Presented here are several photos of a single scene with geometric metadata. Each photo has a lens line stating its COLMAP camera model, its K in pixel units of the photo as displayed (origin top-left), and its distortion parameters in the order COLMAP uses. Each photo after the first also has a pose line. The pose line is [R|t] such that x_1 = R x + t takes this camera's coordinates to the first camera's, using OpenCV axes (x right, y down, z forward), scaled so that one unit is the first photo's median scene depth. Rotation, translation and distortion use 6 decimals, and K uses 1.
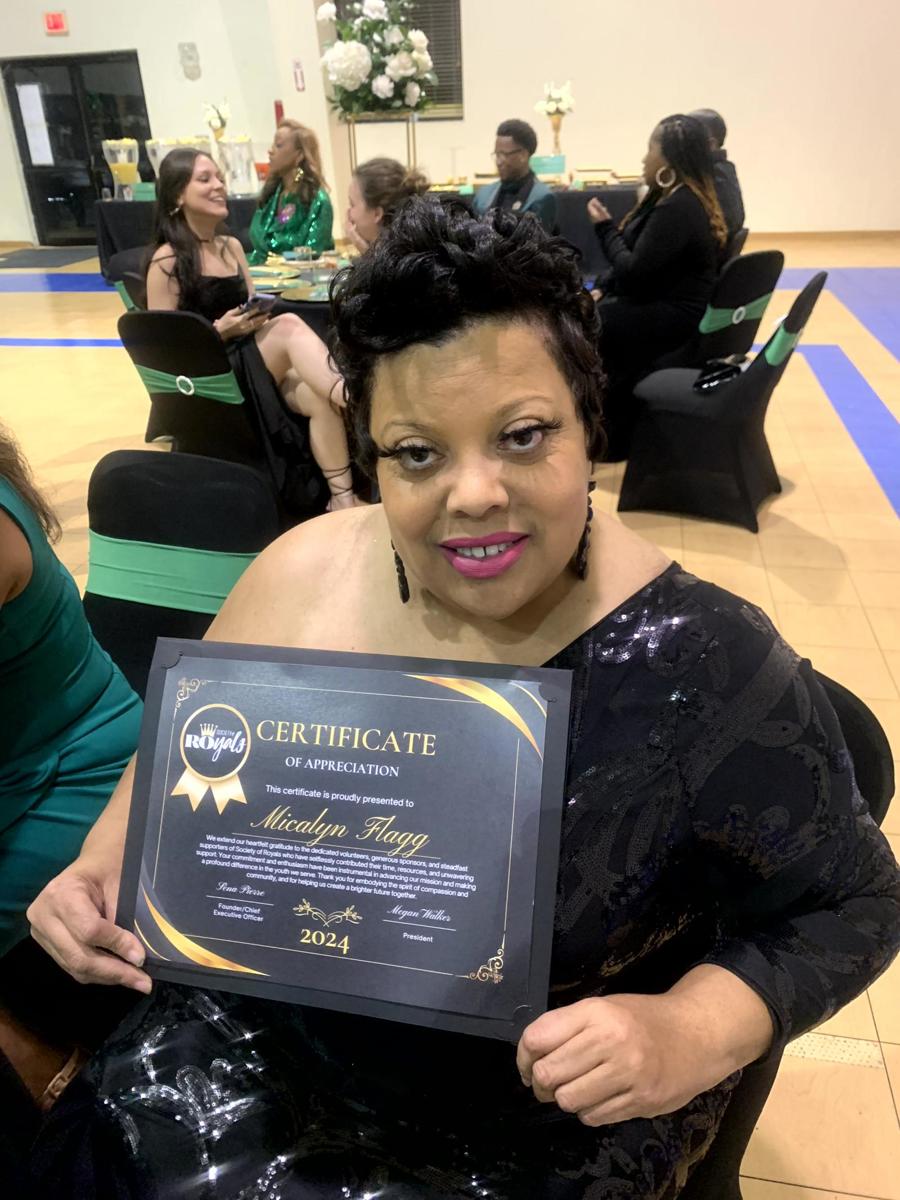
lens RADIAL K [[917.8, 0, 450.0], [0, 917.8, 600.0], [0, 0, 1]] dist [-0.007127, -0.004396]
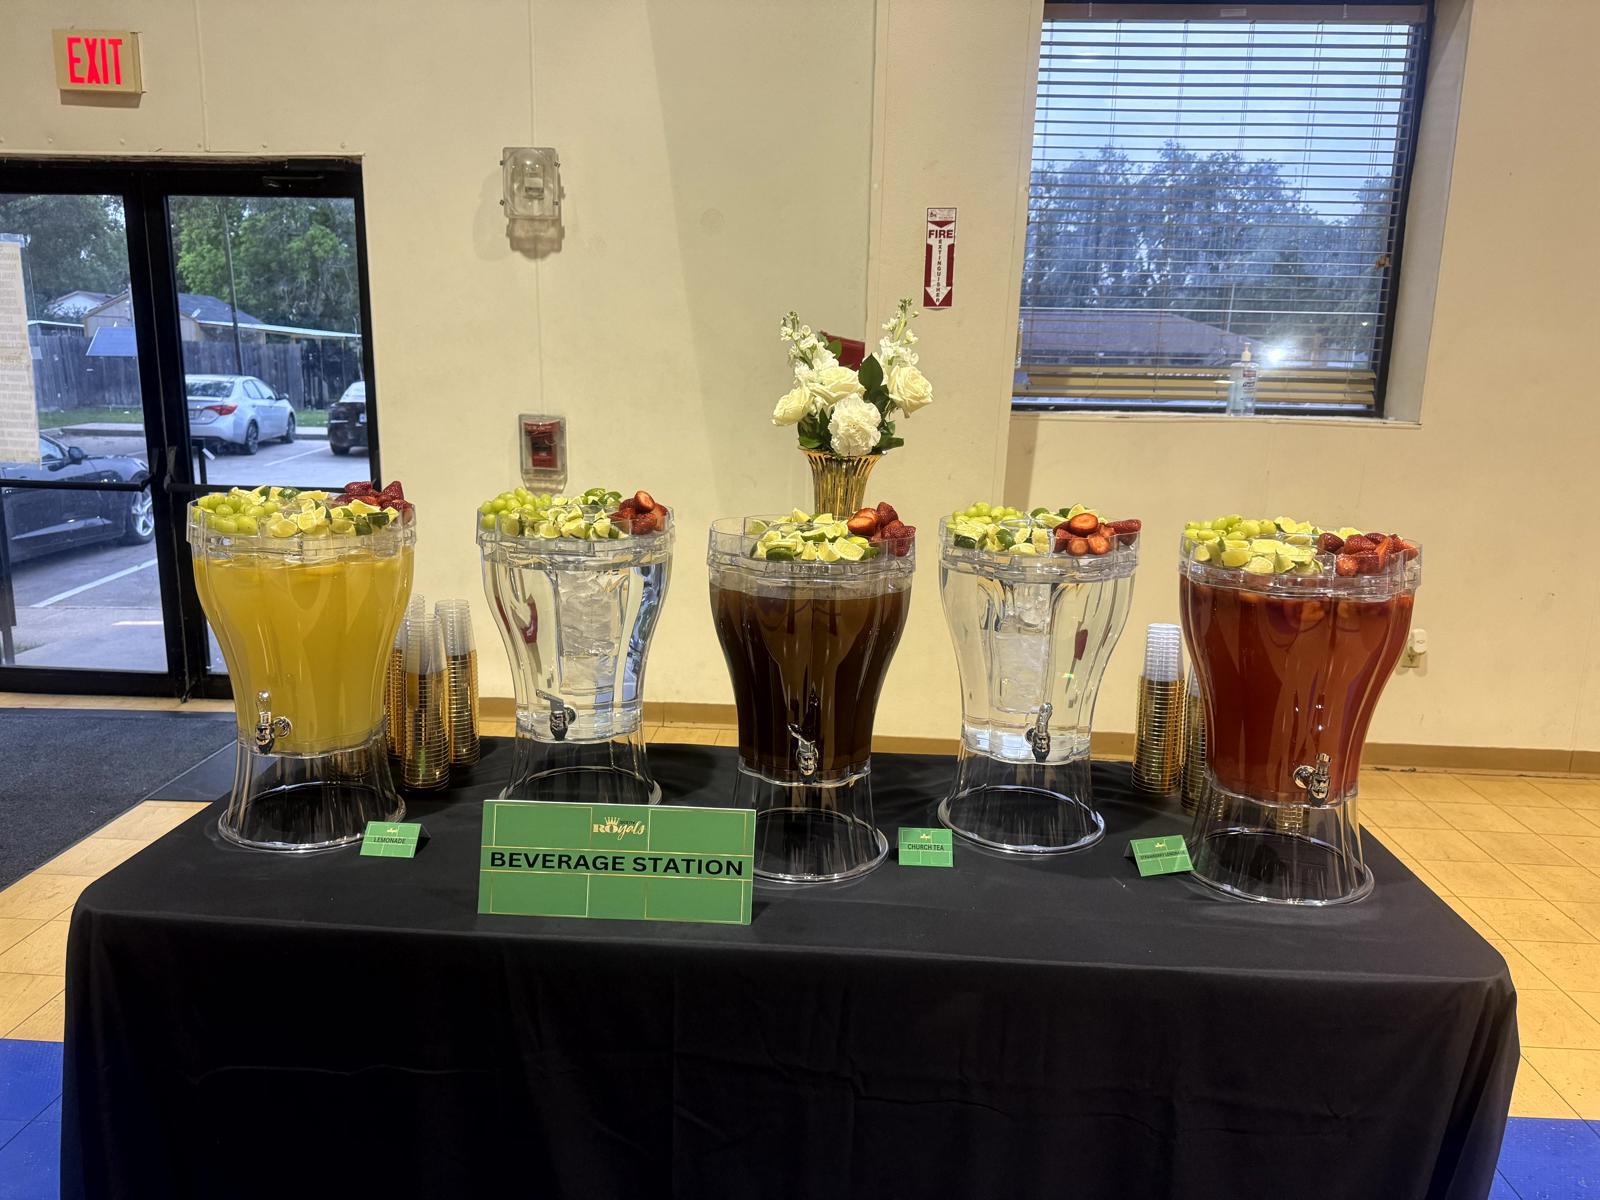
lens RADIAL K [[1152.0, 0, 800.0], [0, 1152.0, 600.0], [0, 0, 1]] dist [0.010480, 0.001416]
pose [[0.986553, 0.022397, 0.161901, -0.256817], [0.022774, 0.962066, -0.271866, -0.343911], [-0.161848, 0.271897, 0.948619, 0.641788]]
